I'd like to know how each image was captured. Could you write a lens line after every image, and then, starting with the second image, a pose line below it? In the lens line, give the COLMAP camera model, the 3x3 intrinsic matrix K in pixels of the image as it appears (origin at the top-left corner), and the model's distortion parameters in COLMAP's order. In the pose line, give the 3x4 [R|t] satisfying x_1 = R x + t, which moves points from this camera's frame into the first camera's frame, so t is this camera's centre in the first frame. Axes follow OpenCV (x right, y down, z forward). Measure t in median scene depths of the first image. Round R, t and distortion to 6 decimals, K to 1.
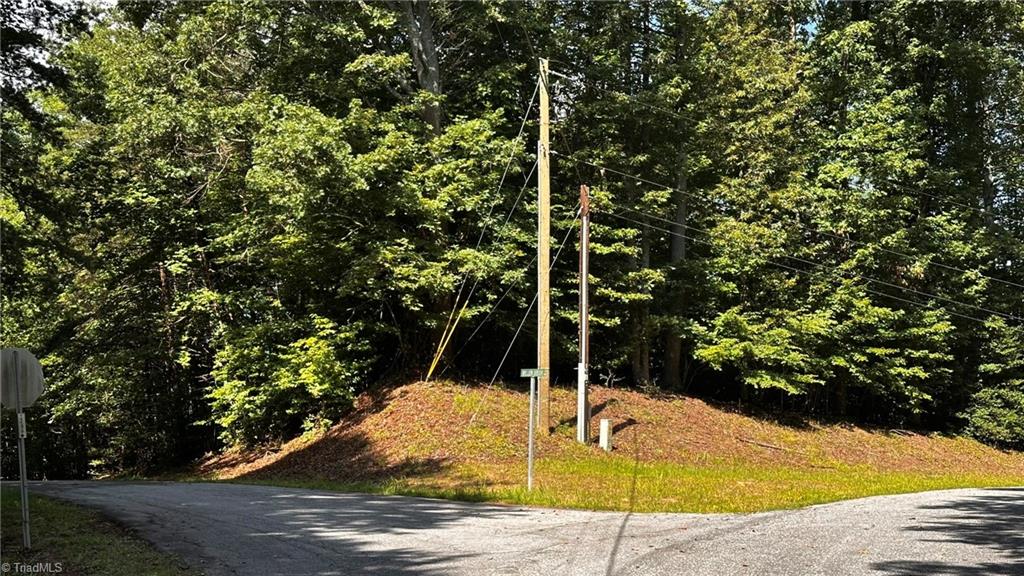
lens RADIAL K [[1480.3, 0, 512.0], [0, 1480.3, 288.0], [0, 0, 1]] dist [0.100345, -0.085388]
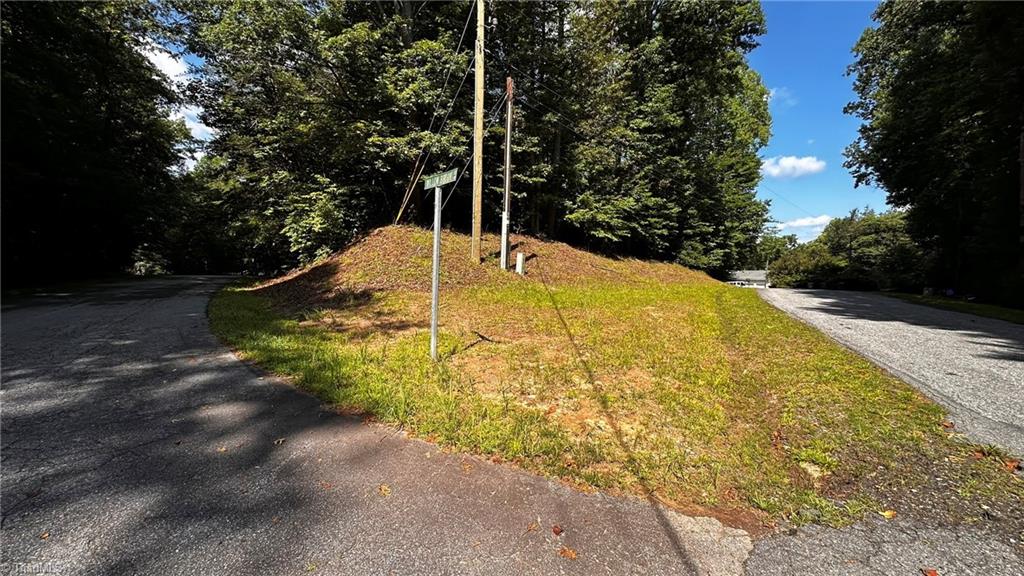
lens RADIAL K [[417.2, 0, 512.0], [0, 417.2, 288.0], [0, 0, 1]] dist [0.000104, -0.000056]
pose [[0.996777, 0.012145, 0.079298, 0.019978], [-0.025807, 0.984474, 0.173625, 0.044567], [-0.075958, -0.175112, 0.981614, 0.511917]]
